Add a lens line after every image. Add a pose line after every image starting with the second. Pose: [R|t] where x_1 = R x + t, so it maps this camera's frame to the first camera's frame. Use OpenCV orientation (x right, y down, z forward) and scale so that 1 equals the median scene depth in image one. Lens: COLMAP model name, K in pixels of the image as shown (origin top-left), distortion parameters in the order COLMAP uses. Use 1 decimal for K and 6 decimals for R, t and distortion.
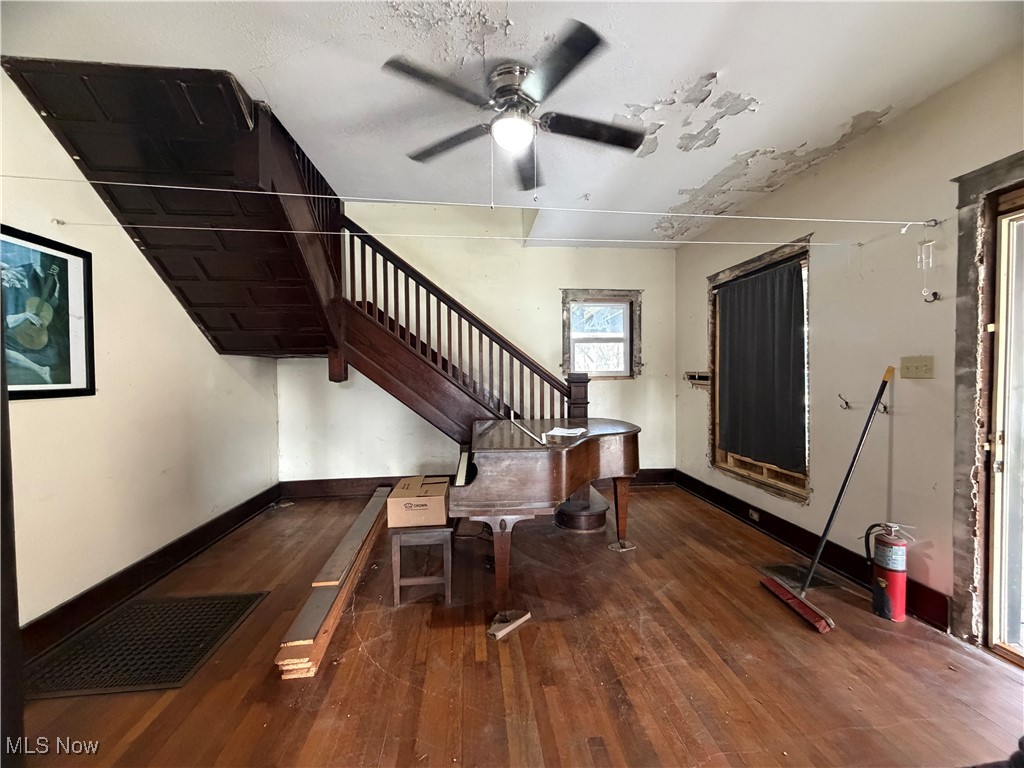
lens RADIAL K [[408.5, 0, 507.0], [0, 408.5, 382.9], [0, 0, 1]] dist [-0.000902, 0.000017]
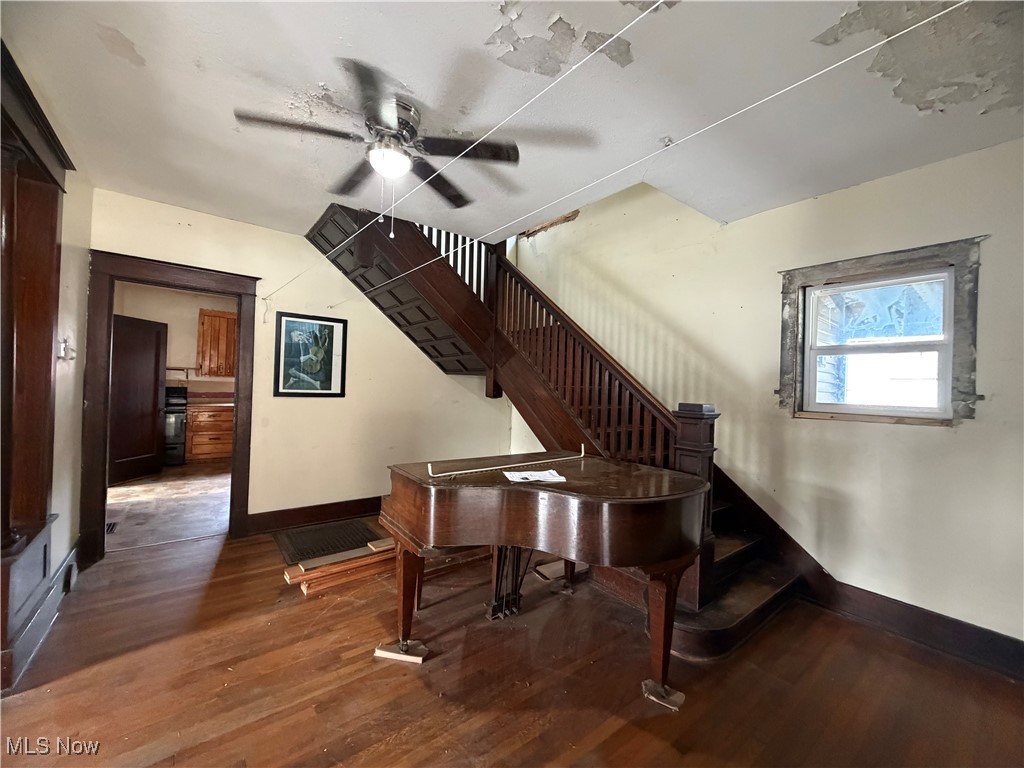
lens RADIAL K [[408.5, 0, 508.3], [0, 408.5, 383.2], [0, 0, 1]] dist [-0.000902, 0.000017]
pose [[0.531976, 0.020416, -0.846513, 0.952492], [-0.056924, 0.998310, -0.011697, -0.054775], [0.844844, 0.054409, 0.532239, 0.665475]]
